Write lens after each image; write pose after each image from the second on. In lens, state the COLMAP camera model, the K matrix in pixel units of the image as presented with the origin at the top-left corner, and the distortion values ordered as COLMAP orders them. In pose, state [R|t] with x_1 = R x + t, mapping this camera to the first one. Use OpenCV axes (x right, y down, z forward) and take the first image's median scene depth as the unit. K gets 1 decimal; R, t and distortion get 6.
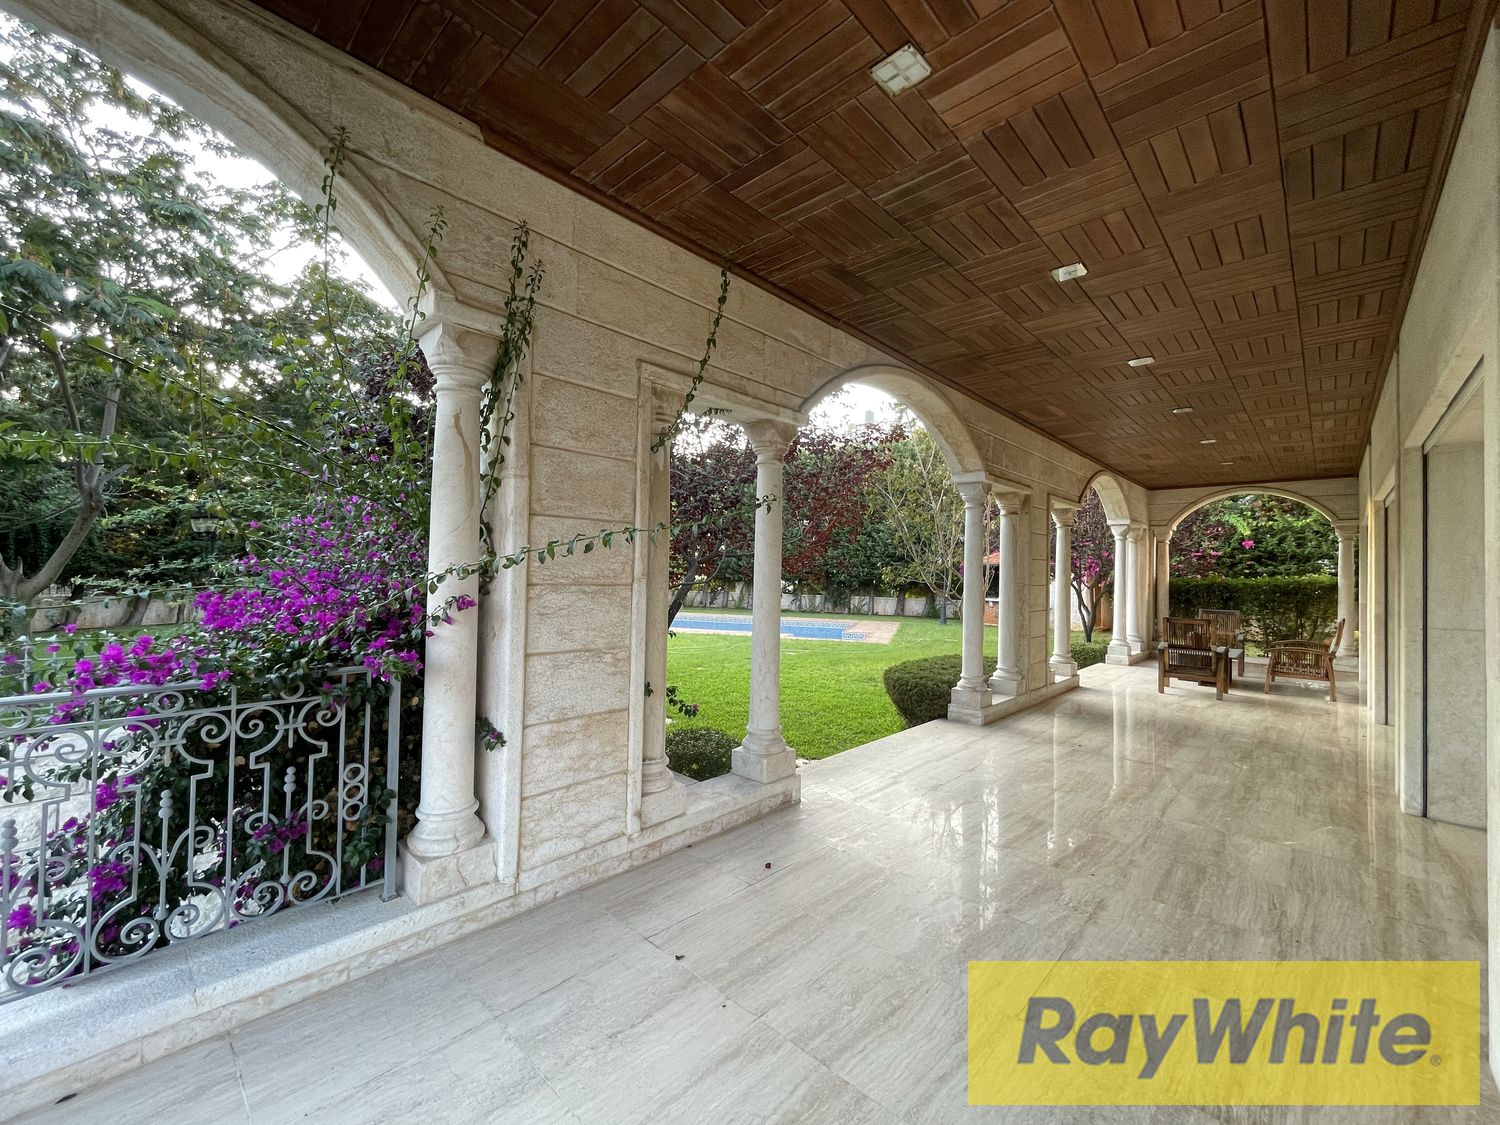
lens RADIAL K [[609.4, 0, 750.0], [0, 609.4, 562.5], [0, 0, 1]] dist [0.001734, 0.000156]
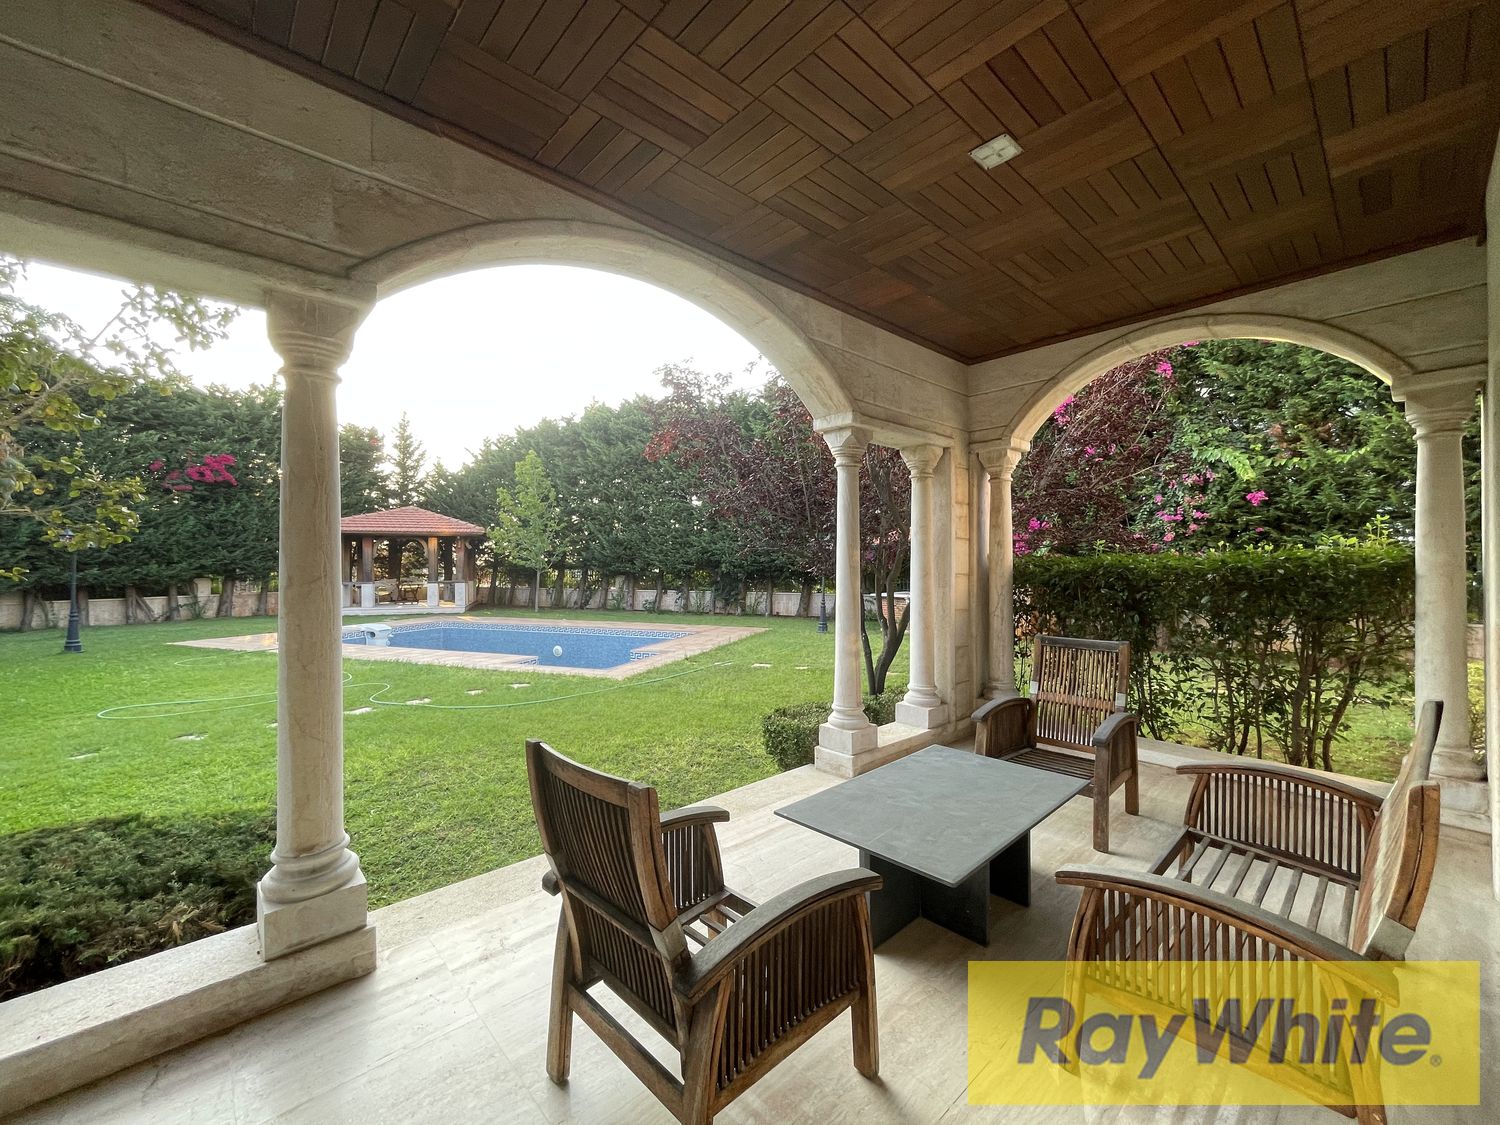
lens RADIAL K [[608.2, 0, 735.6], [0, 608.2, 565.5], [0, 0, 1]] dist [0.000699, -0.000159]
pose [[0.996614, -0.025313, -0.078224, 0.352419], [0.026833, 0.999470, 0.018437, 0.011667], [0.077715, -0.020473, 0.996765, 0.363932]]
